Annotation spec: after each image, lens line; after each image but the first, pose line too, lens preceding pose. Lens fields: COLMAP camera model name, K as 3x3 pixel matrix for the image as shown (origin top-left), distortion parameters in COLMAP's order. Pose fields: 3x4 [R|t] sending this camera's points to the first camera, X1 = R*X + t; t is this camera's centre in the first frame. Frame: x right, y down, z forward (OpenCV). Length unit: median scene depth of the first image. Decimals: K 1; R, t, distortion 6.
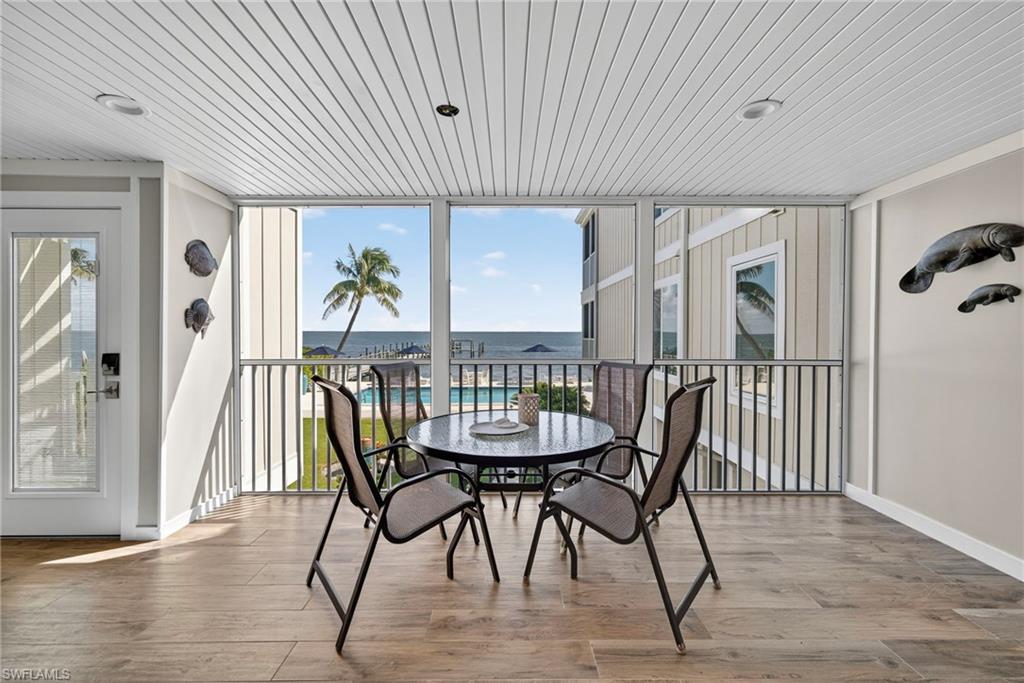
lens RADIAL K [[435.2, 0, 507.7], [0, 435.2, 337.1], [0, 0, 1]] dist [0.013584, -0.000220]
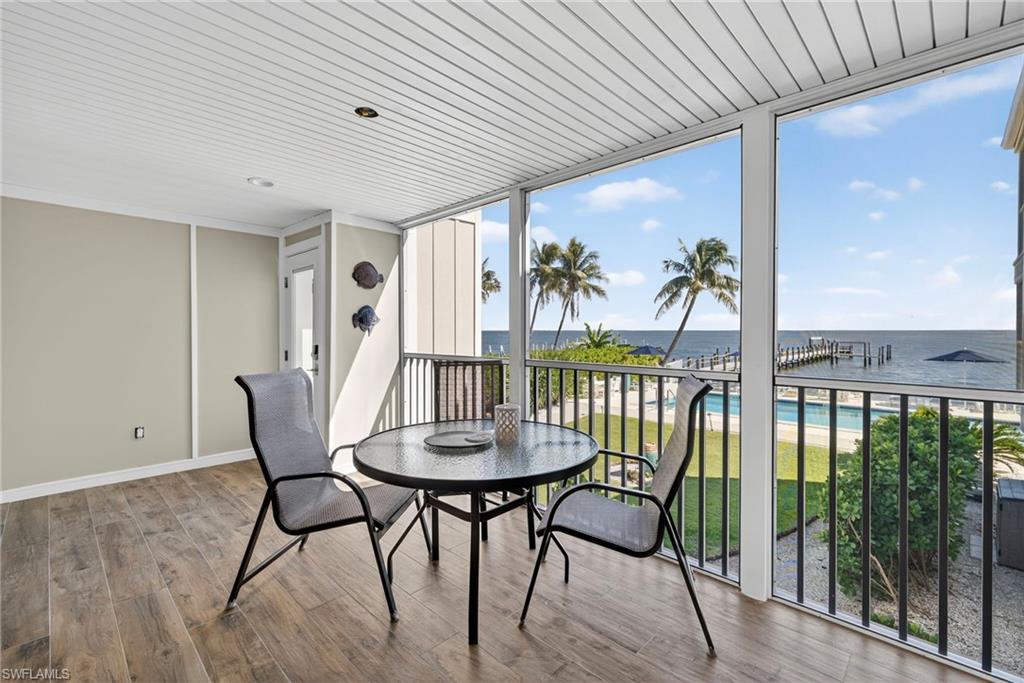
lens RADIAL K [[456.5, 0, 513.6], [0, 456.5, 335.1], [0, 0, 1]] dist [0.002679, 0.000829]
pose [[0.715489, 0.005497, -0.698603, 0.528059], [-0.007654, 0.999971, 0.000030, -0.003417], [0.698582, 0.005326, 0.715510, 0.301018]]
